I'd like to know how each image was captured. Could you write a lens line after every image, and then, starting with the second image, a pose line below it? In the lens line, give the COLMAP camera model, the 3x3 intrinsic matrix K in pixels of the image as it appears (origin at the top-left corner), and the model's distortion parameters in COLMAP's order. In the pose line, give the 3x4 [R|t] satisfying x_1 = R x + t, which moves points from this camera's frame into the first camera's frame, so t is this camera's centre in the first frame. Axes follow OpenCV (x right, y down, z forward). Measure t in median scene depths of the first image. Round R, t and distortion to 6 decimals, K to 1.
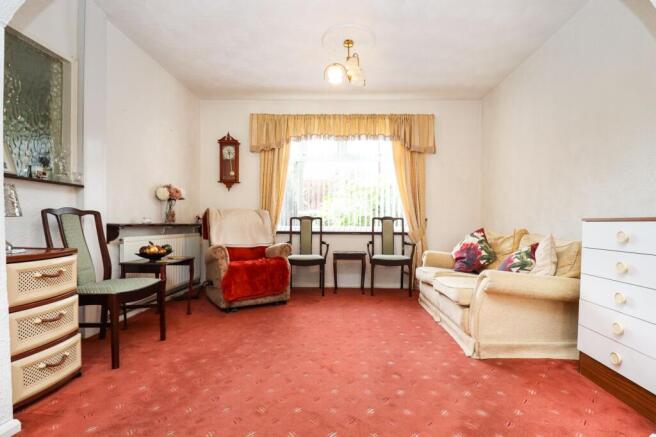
lens RADIAL K [[308.0, 0, 340.7], [0, 308.0, 225.9], [0, 0, 1]] dist [-0.001334, -0.000244]
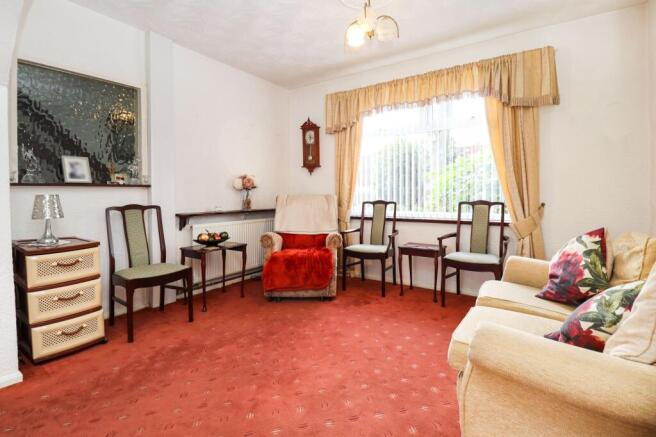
lens RADIAL K [[315.1, 0, 329.5], [0, 315.1, 197.2], [0, 0, 1]] dist [-0.004634, -0.001357]
pose [[0.840402, -0.010405, -0.541864, 0.269613], [0.010541, 0.999940, -0.002852, -0.040979], [0.541861, -0.003315, 0.840461, 0.179910]]
